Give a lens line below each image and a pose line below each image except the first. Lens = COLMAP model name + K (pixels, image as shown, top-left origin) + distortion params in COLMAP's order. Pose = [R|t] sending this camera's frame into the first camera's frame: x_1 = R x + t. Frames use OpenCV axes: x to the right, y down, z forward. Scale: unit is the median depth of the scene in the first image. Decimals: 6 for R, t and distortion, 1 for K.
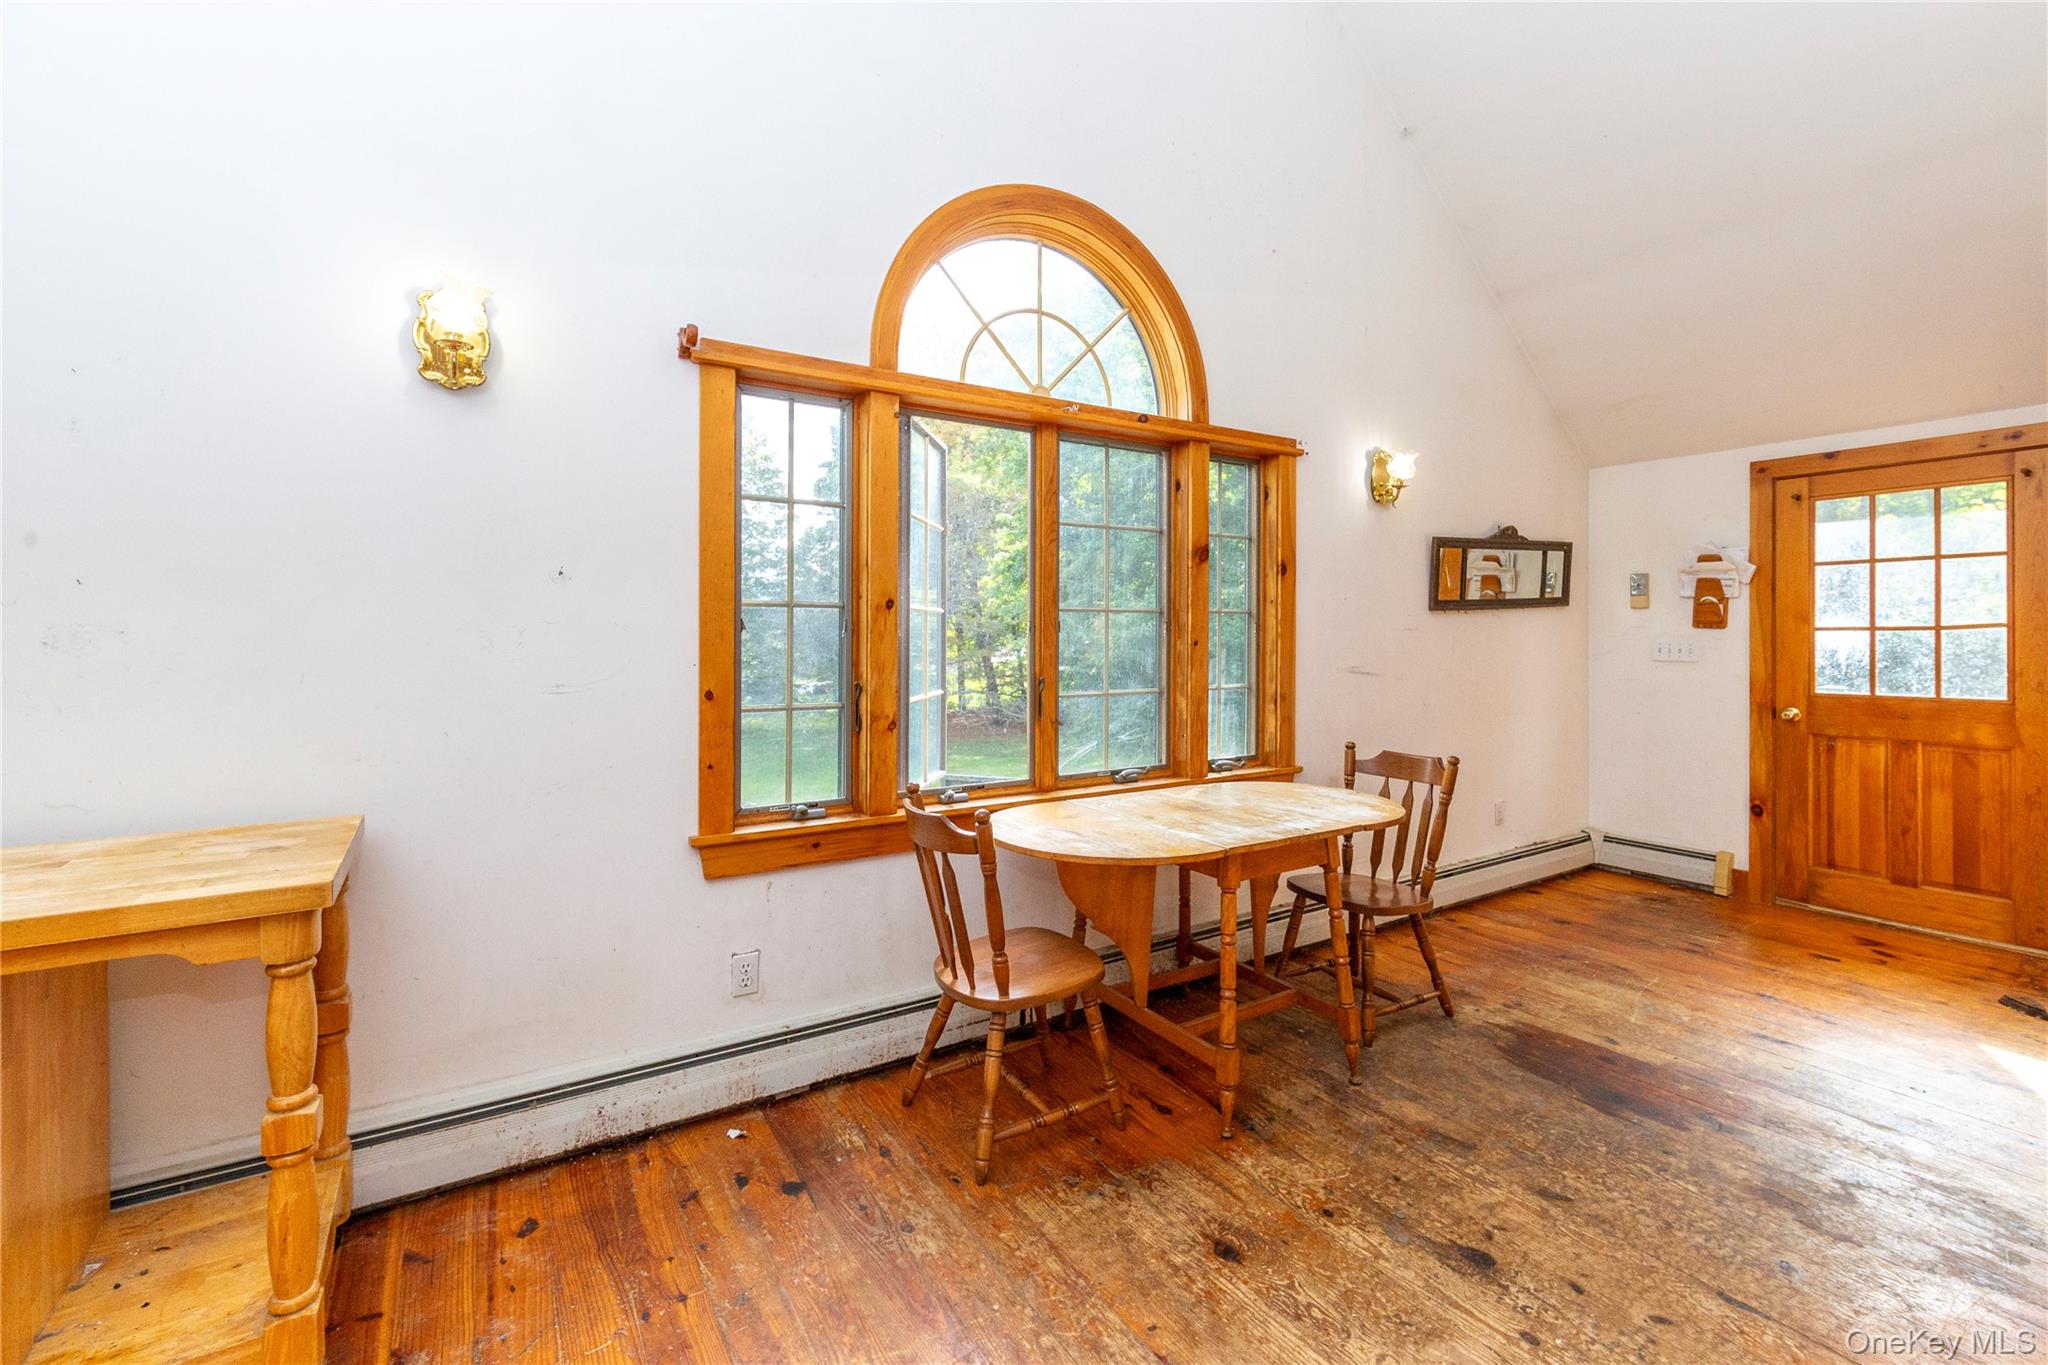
lens RADIAL K [[812.8, 0, 1028.0], [0, 812.8, 645.1], [0, 0, 1]] dist [0.001748, 0.000263]
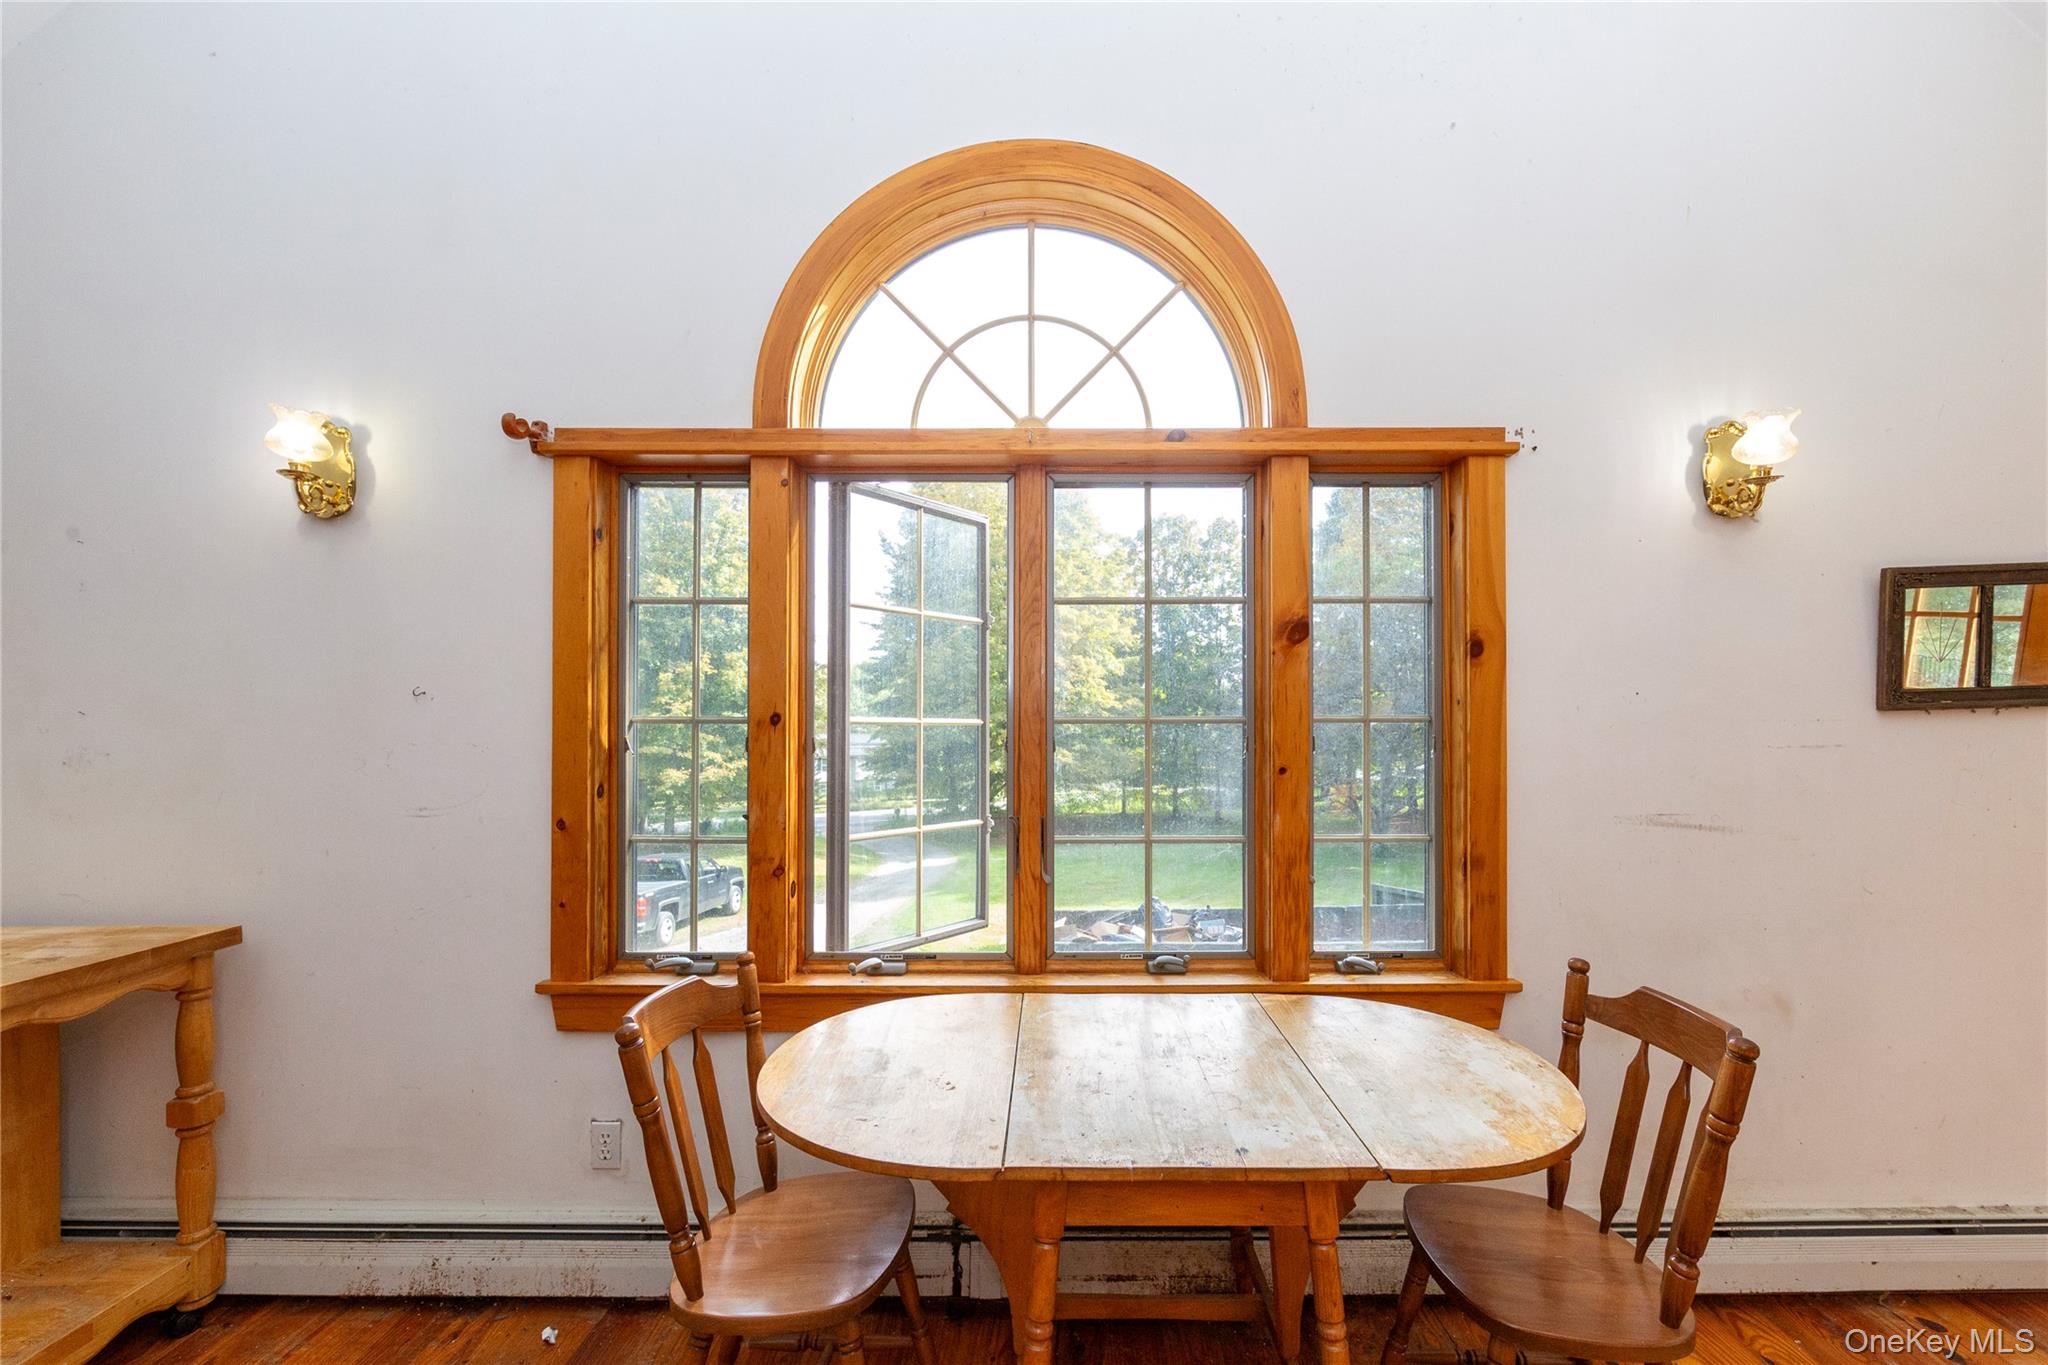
lens RADIAL K [[742.6, 0, 1134.7], [0, 742.6, 729.0], [0, 0, 1]] dist [-0.004918, -0.000359]
pose [[0.863739, -0.002884, -0.503932, 0.438256], [-0.006264, 0.999845, -0.016457, -0.026239], [0.503901, 0.017371, 0.863587, 0.478018]]
